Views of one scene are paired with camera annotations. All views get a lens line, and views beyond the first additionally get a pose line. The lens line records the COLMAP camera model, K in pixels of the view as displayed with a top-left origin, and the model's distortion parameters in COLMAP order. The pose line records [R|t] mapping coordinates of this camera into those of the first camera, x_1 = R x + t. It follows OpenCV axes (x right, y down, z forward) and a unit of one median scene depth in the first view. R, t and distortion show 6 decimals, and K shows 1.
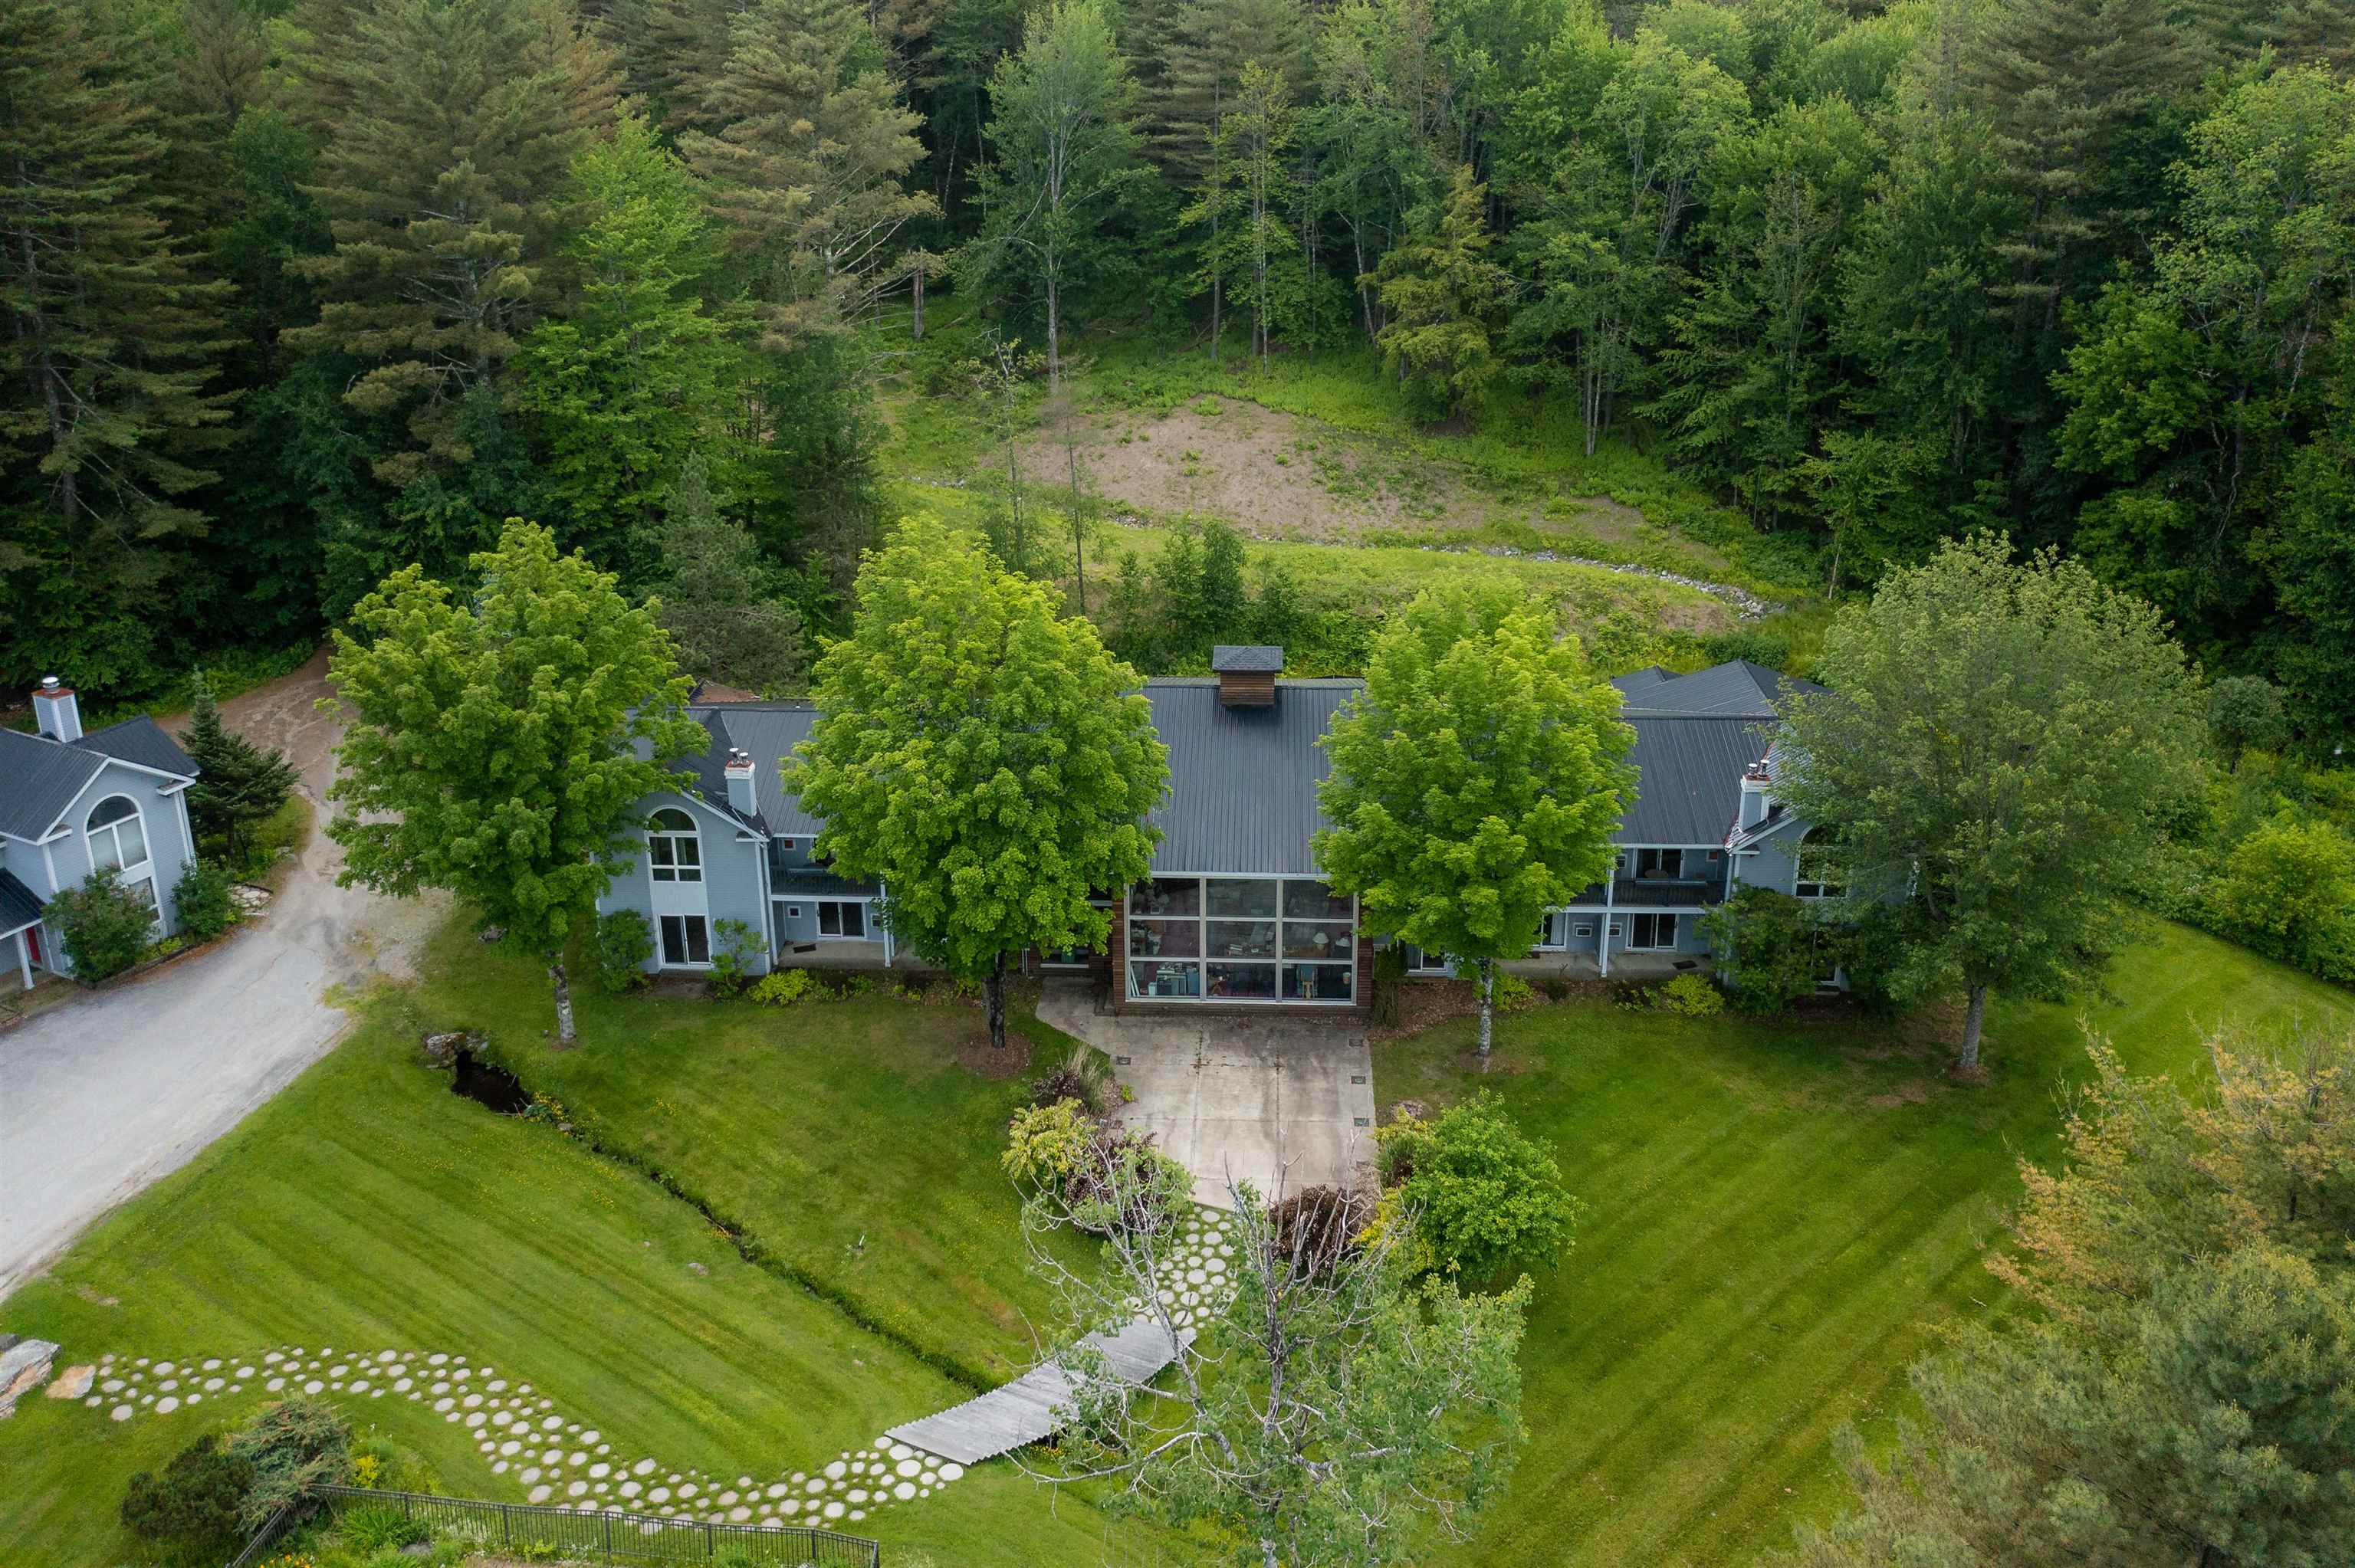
lens RADIAL K [[1880.2, 0, 1193.1], [0, 1880.2, 634.0], [0, 0, 1]] dist [-0.010697, -0.008021]
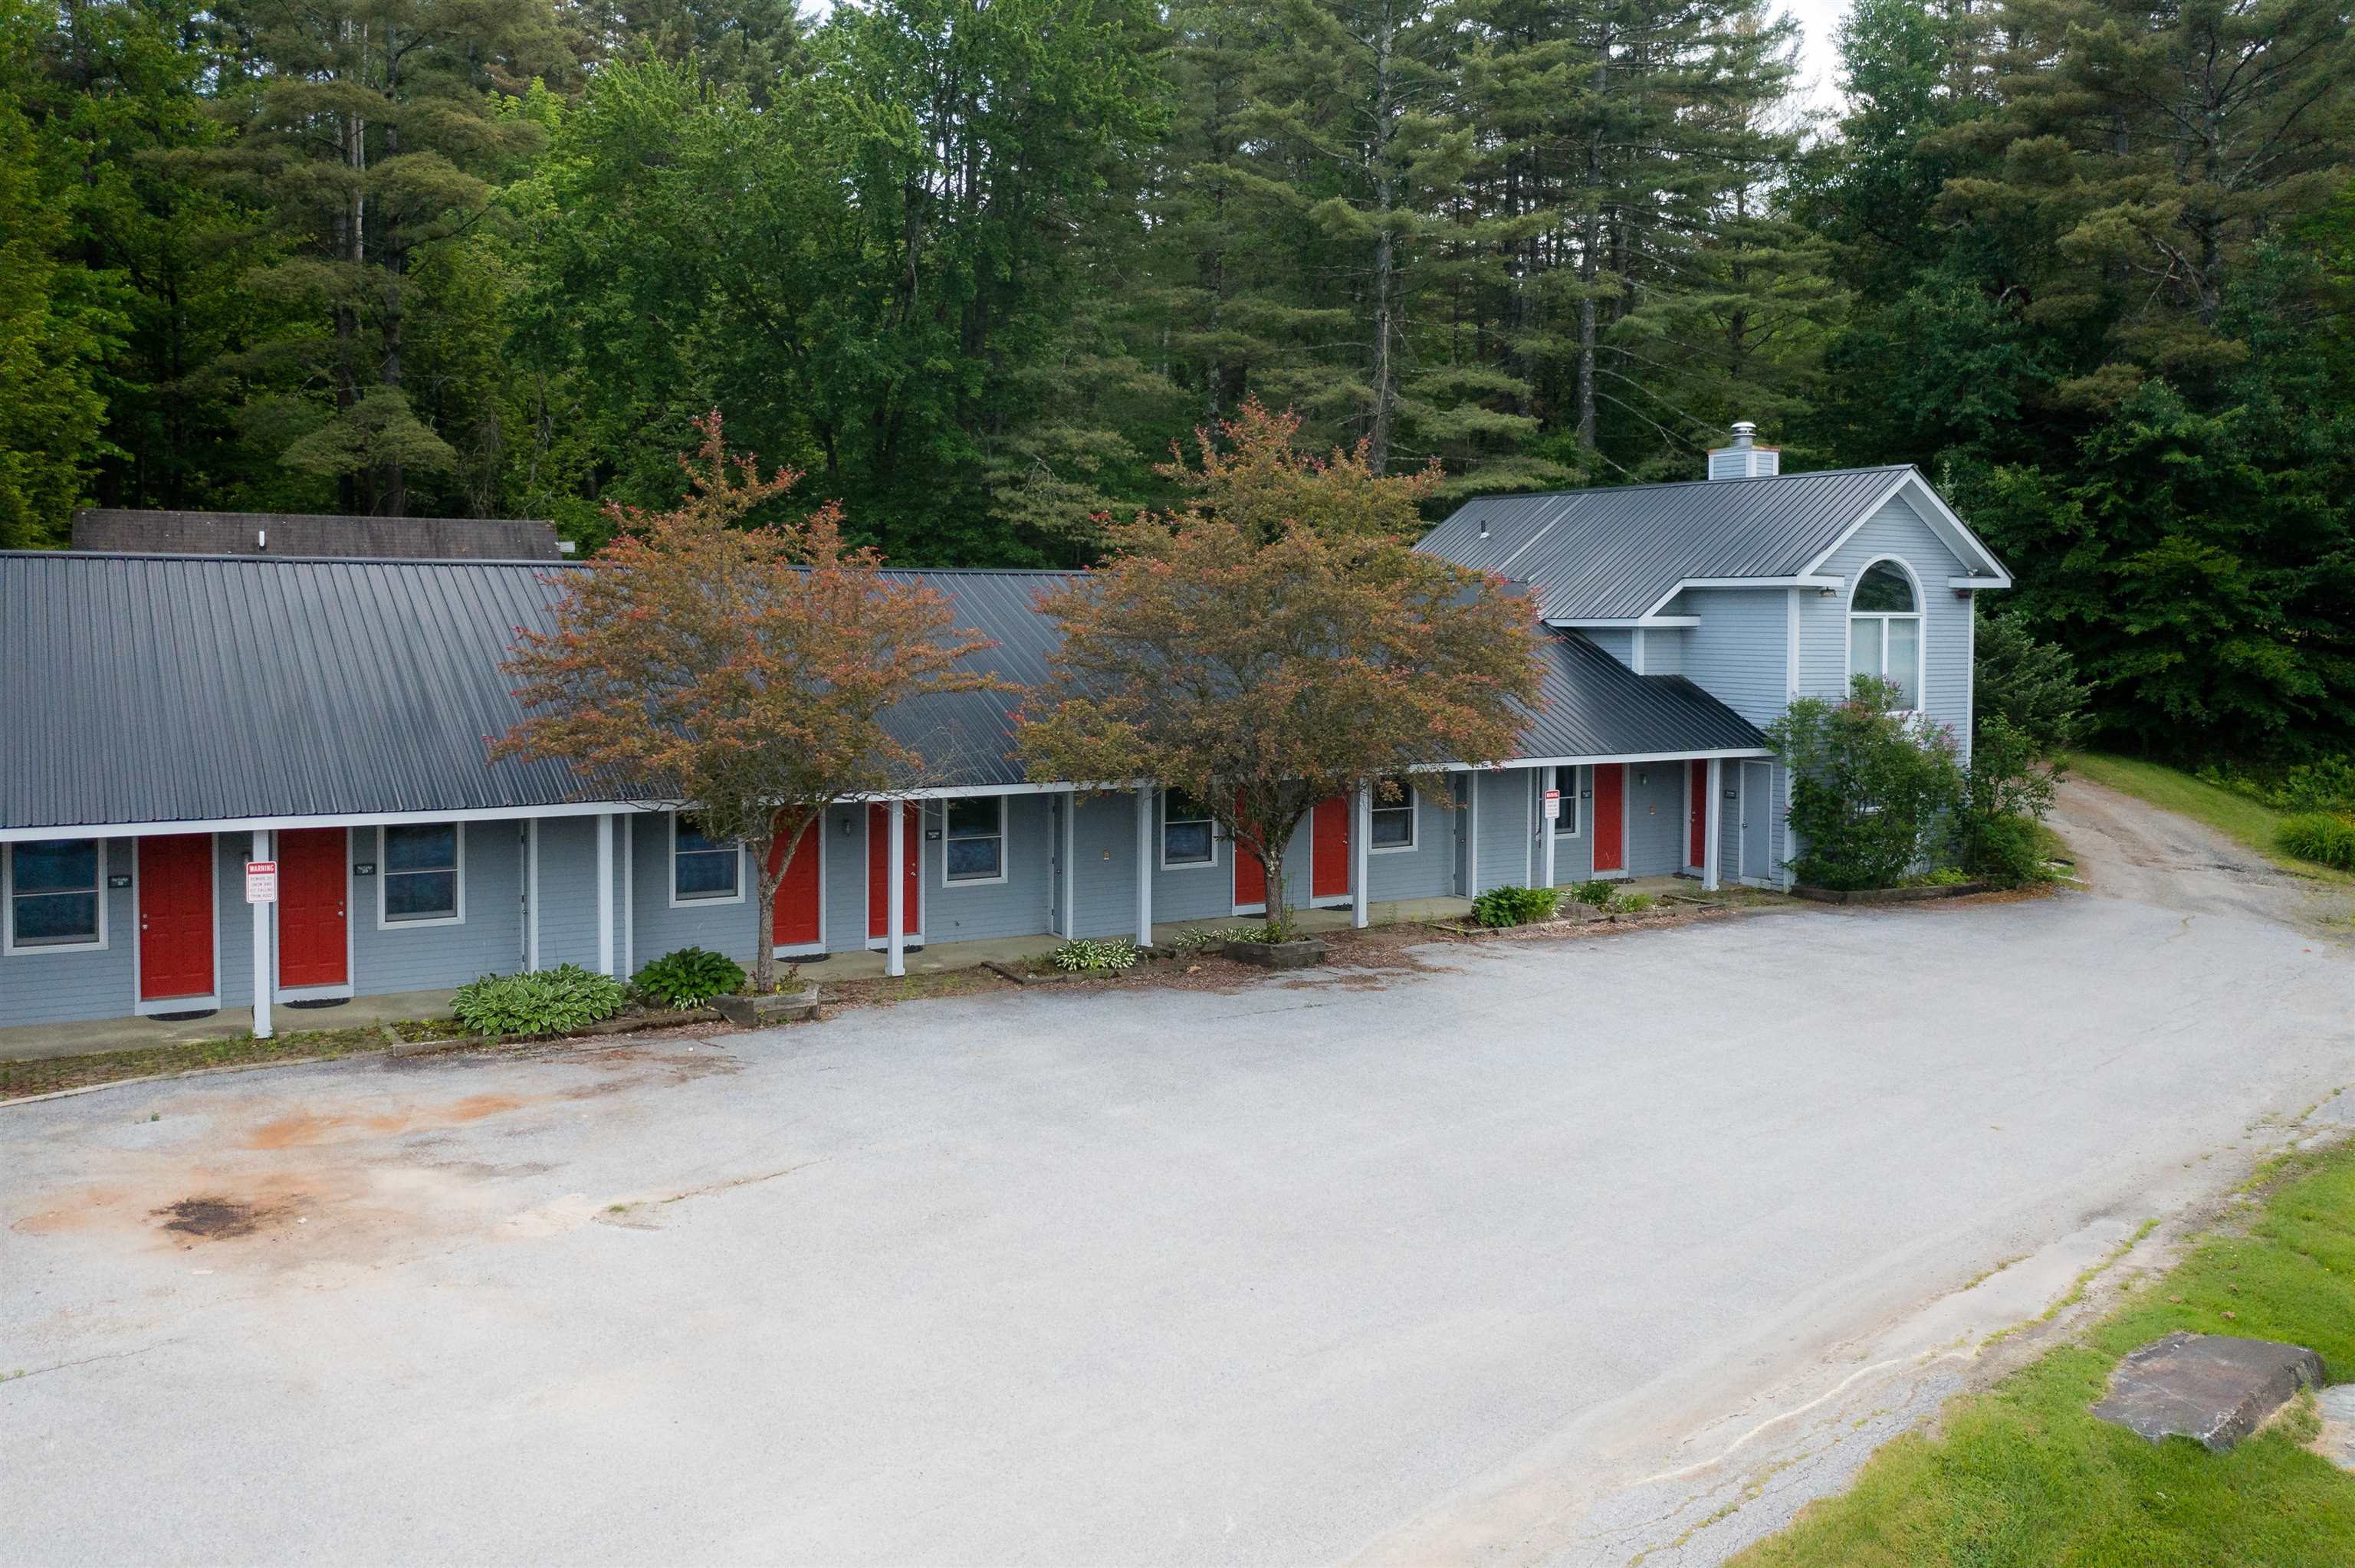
lens RADIAL K [[1884.9, 0, 1173.2], [0, 1884.9, 727.7], [0, 0, 1]] dist [-0.023922, -0.003998]
pose [[0.847689, 0.031343, -0.529566, -0.357767], [-0.170702, 0.961277, -0.216352, 0.214529], [0.502279, 0.273797, 0.820214, 0.366798]]
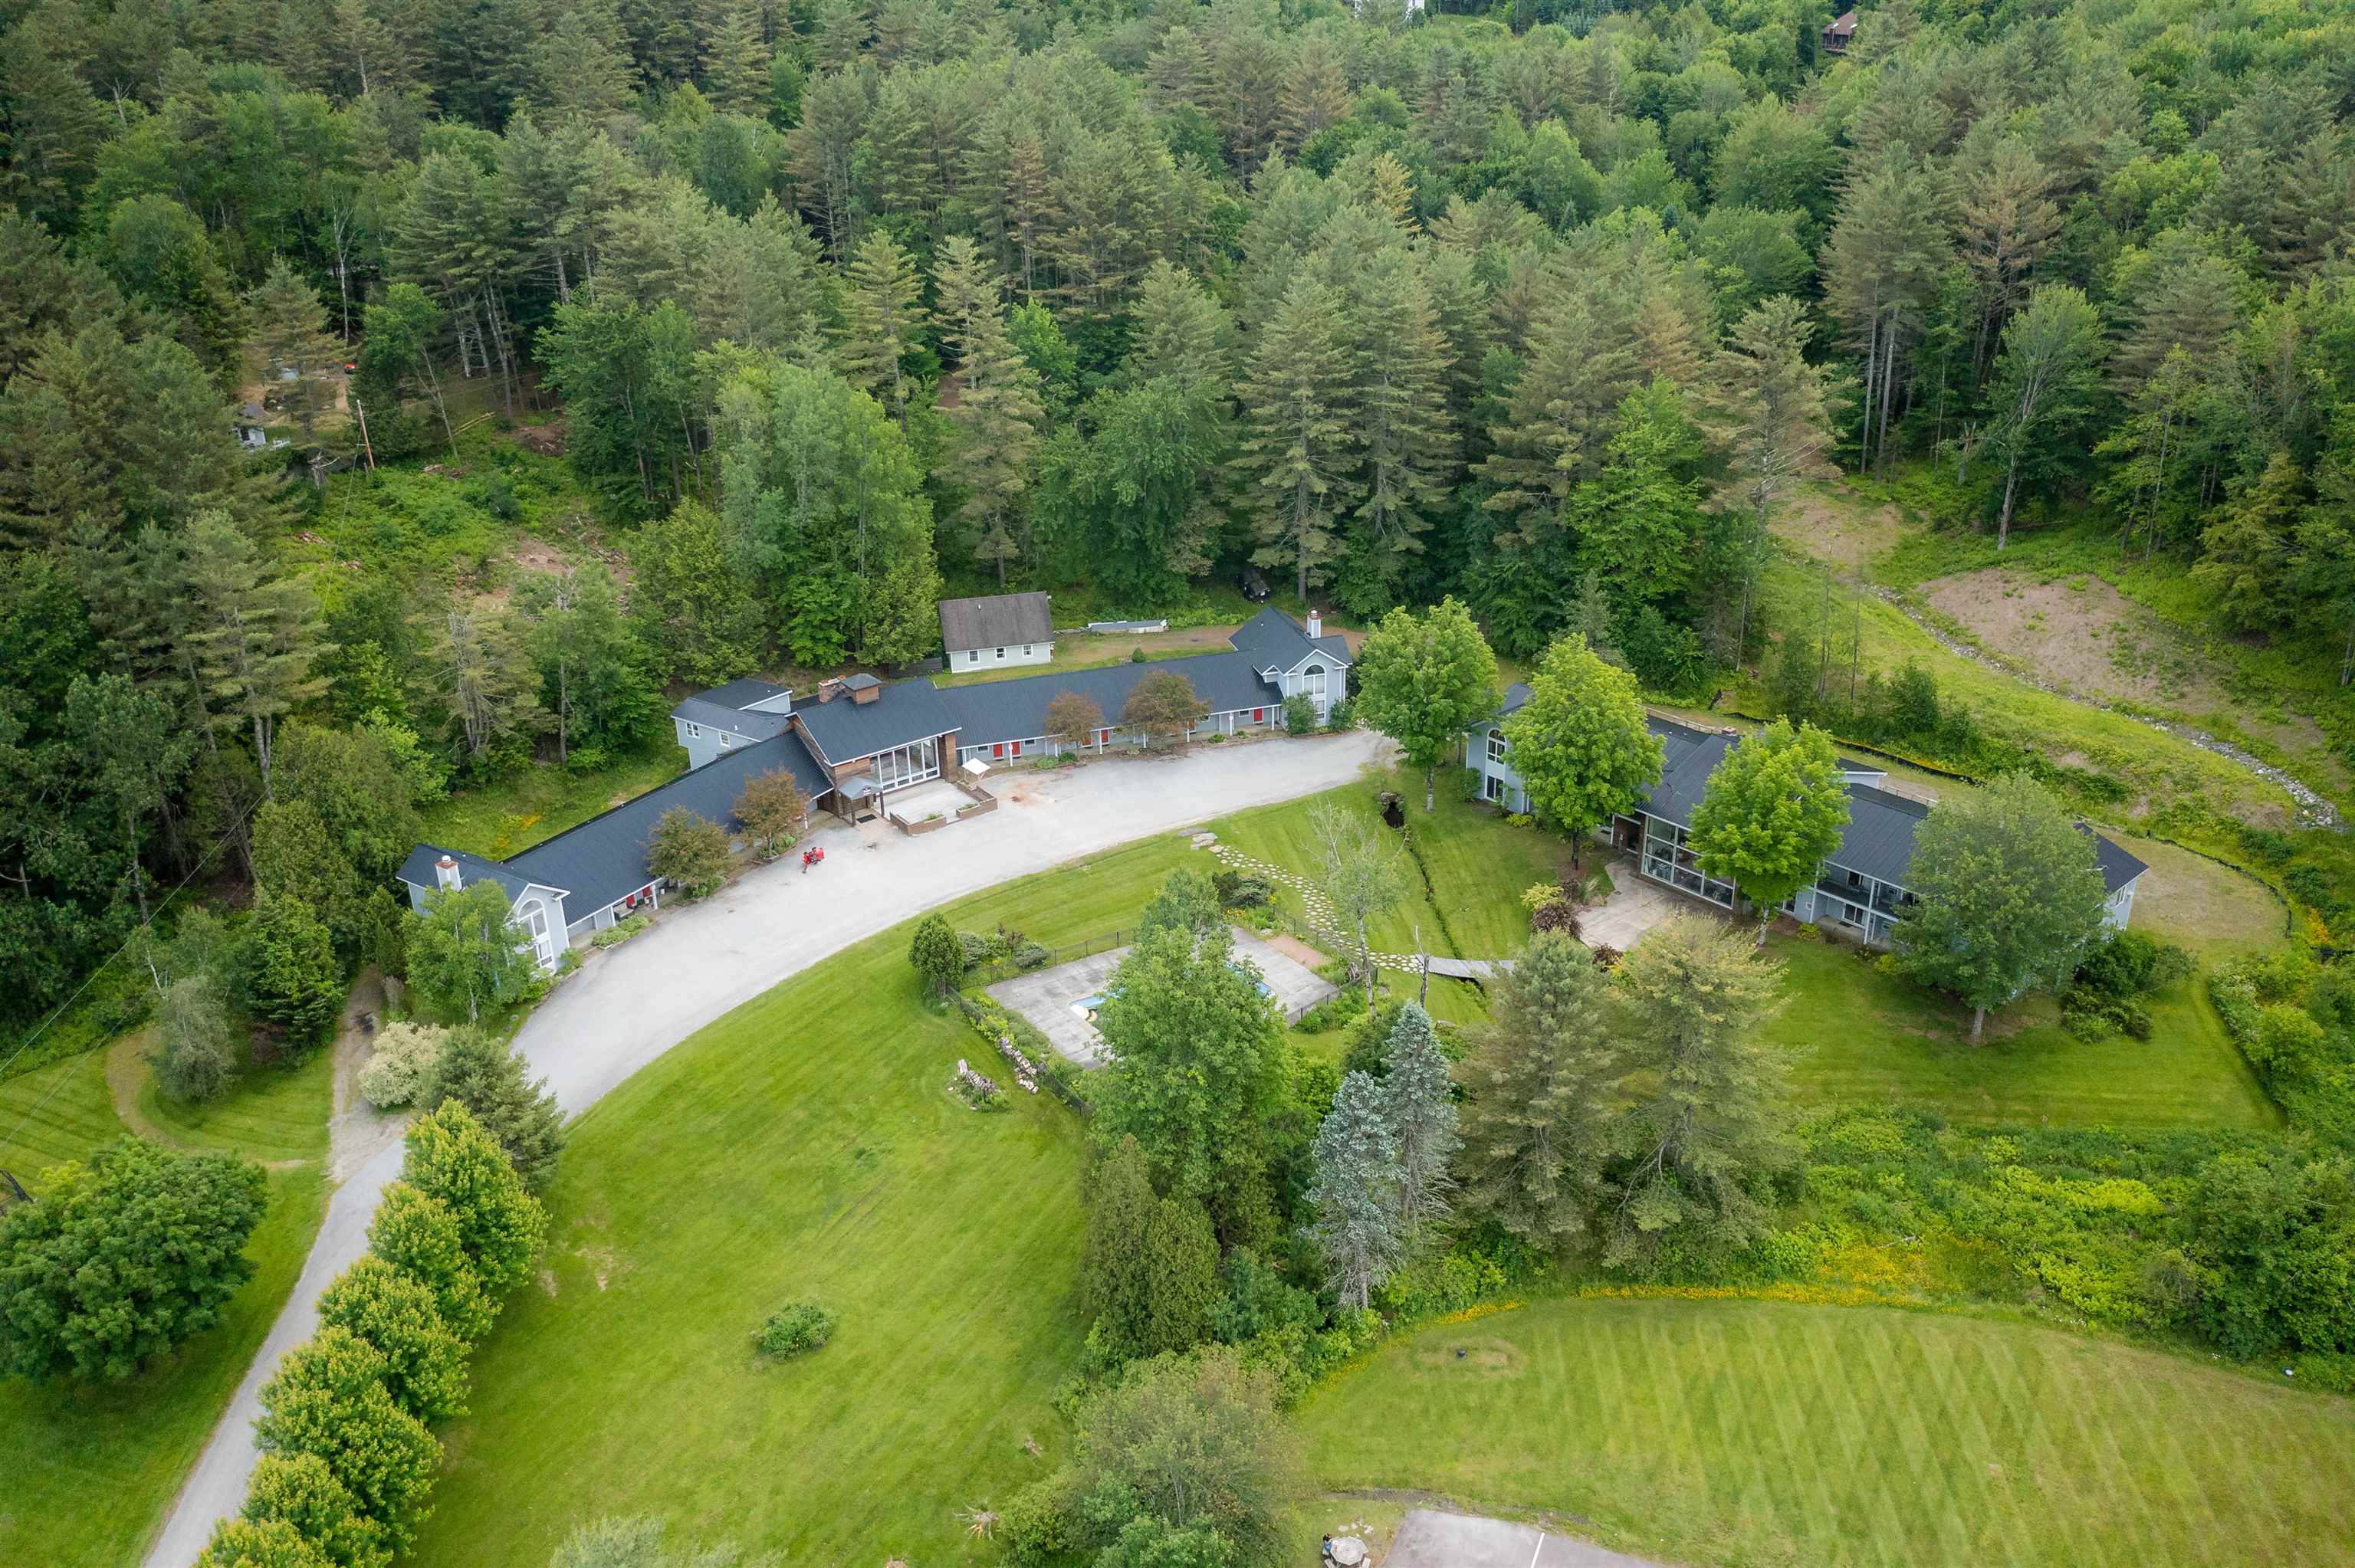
lens RADIAL K [[1821.5, 0, 1174.5], [0, 1821.5, 799.2], [0, 0, 1]] dist [-0.023966, 0.005765]
pose [[0.683424, 0.294608, -0.667935, 0.736641], [-0.209650, 0.955617, 0.206984, -0.155864], [0.699270, -0.001425, 0.714856, -0.658536]]
